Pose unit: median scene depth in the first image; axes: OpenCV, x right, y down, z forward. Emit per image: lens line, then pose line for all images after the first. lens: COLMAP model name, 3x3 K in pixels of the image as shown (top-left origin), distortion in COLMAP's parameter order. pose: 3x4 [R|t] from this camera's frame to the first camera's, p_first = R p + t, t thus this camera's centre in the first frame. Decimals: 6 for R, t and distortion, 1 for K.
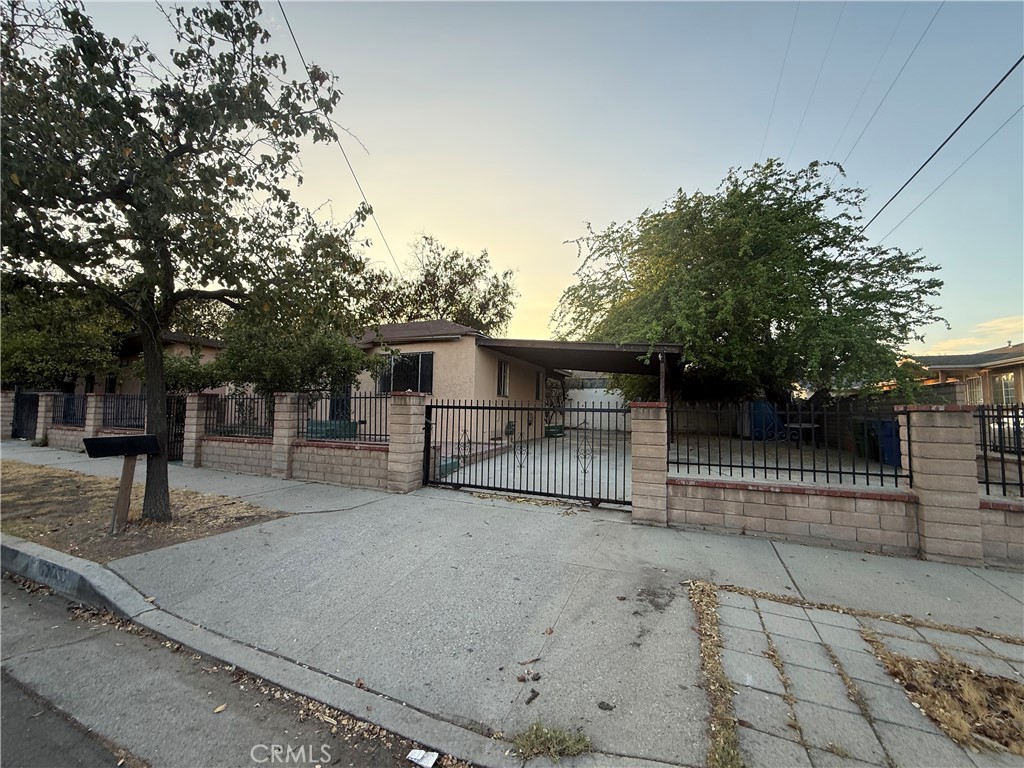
lens RADIAL K [[410.3, 0, 504.3], [0, 410.3, 385.6], [0, 0, 1]] dist [-0.000976, -0.000177]
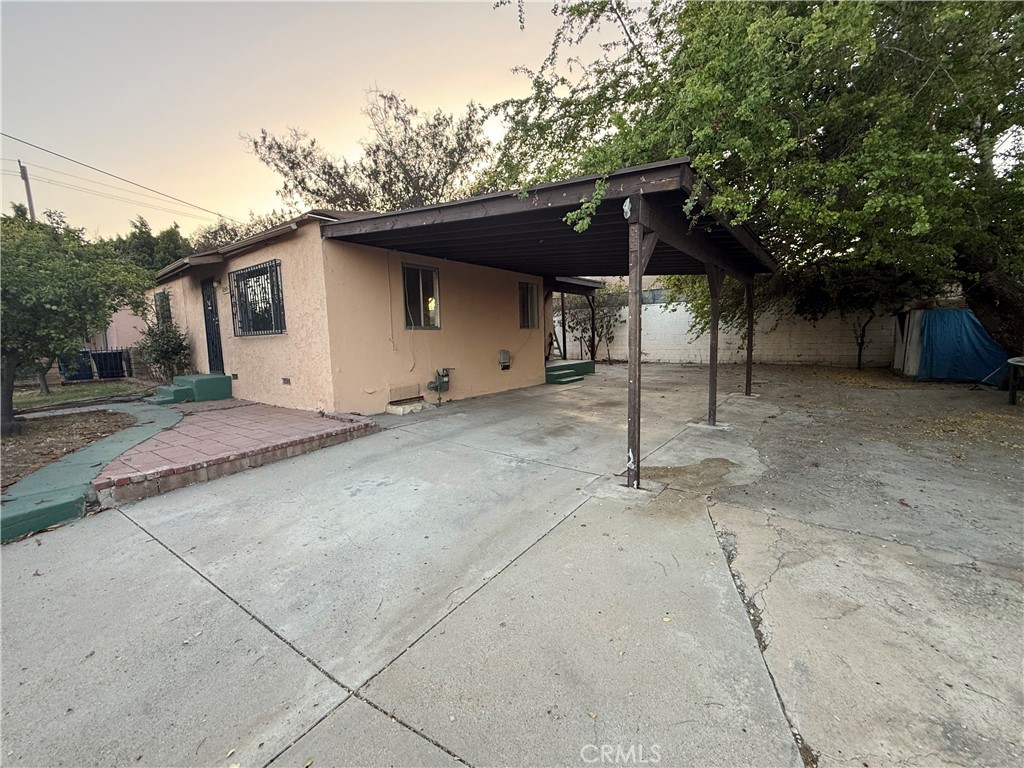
lens RADIAL K [[410.3, 0, 519.5], [0, 410.3, 386.5], [0, 0, 1]] dist [-0.000976, -0.000177]
pose [[0.969341, -0.013287, -0.245361, 0.269329], [0.058668, 0.982172, 0.178594, 0.009949], [0.238614, -0.187513, 0.952839, 0.433774]]
